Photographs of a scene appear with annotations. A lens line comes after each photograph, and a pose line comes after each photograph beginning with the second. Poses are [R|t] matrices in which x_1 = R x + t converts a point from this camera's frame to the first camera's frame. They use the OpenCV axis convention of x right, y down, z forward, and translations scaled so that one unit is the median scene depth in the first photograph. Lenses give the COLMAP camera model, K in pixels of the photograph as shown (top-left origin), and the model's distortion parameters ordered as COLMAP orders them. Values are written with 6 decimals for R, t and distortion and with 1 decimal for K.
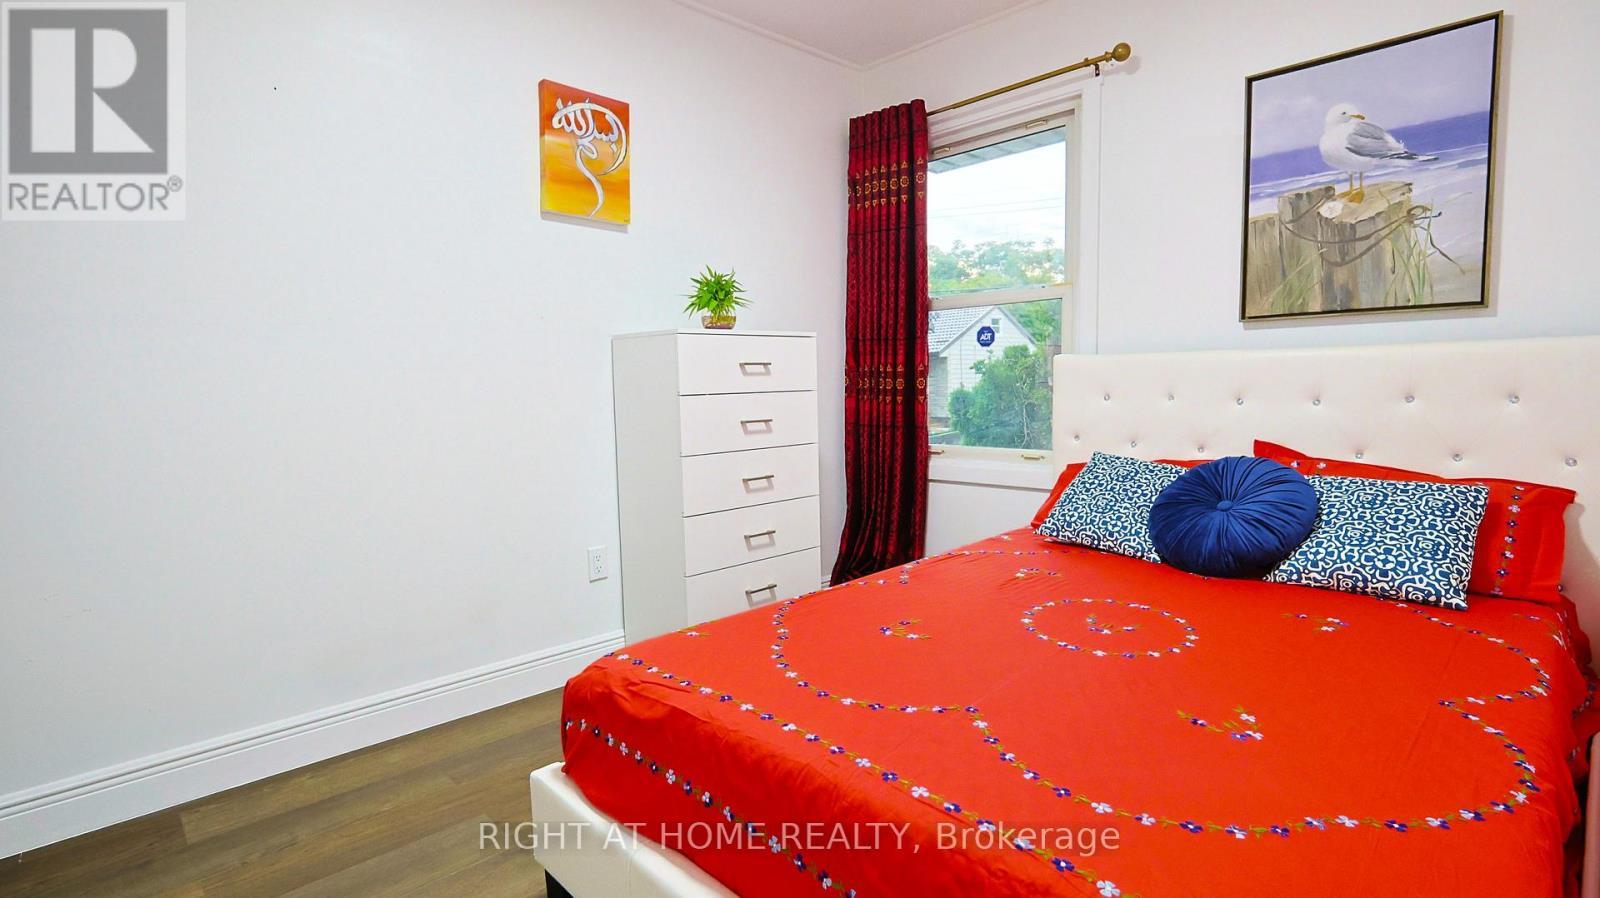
lens RADIAL K [[776.7, 0, 798.2], [0, 776.7, 453.1], [0, 0, 1]] dist [-0.010401, 0.002691]
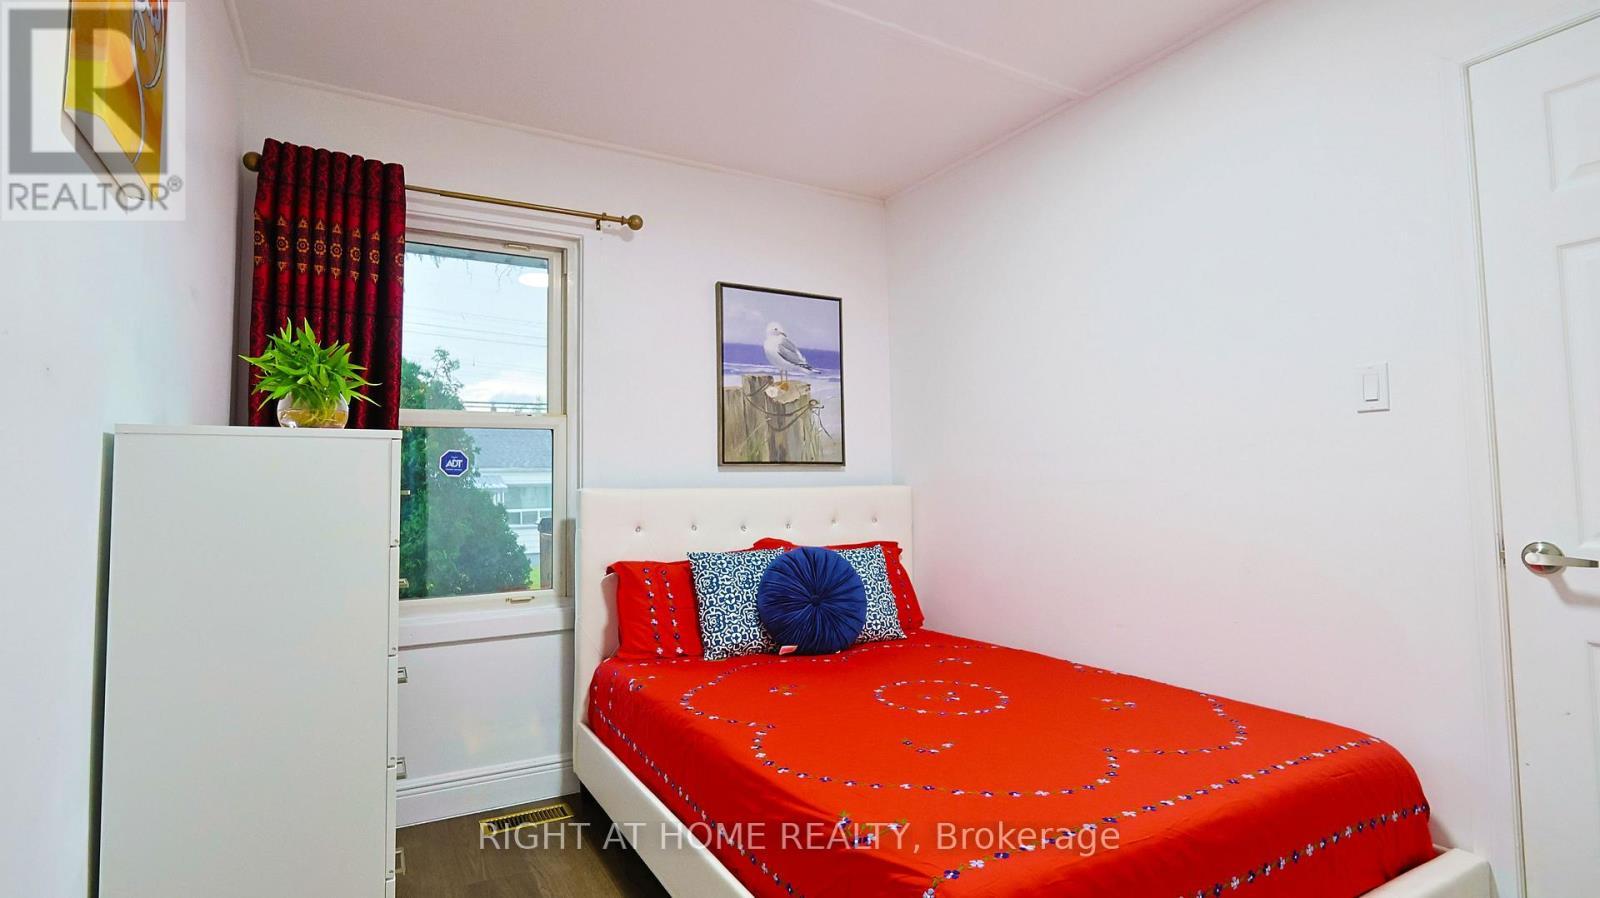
lens RADIAL K [[776.7, 0, 800.4], [0, 776.7, 454.5], [0, 0, 1]] dist [-0.010401, 0.002691]
pose [[0.255503, 0.068024, 0.964412, -0.671300], [0.104181, 0.989776, -0.097413, -0.054678], [-0.961179, 0.125363, 0.245804, 0.607589]]
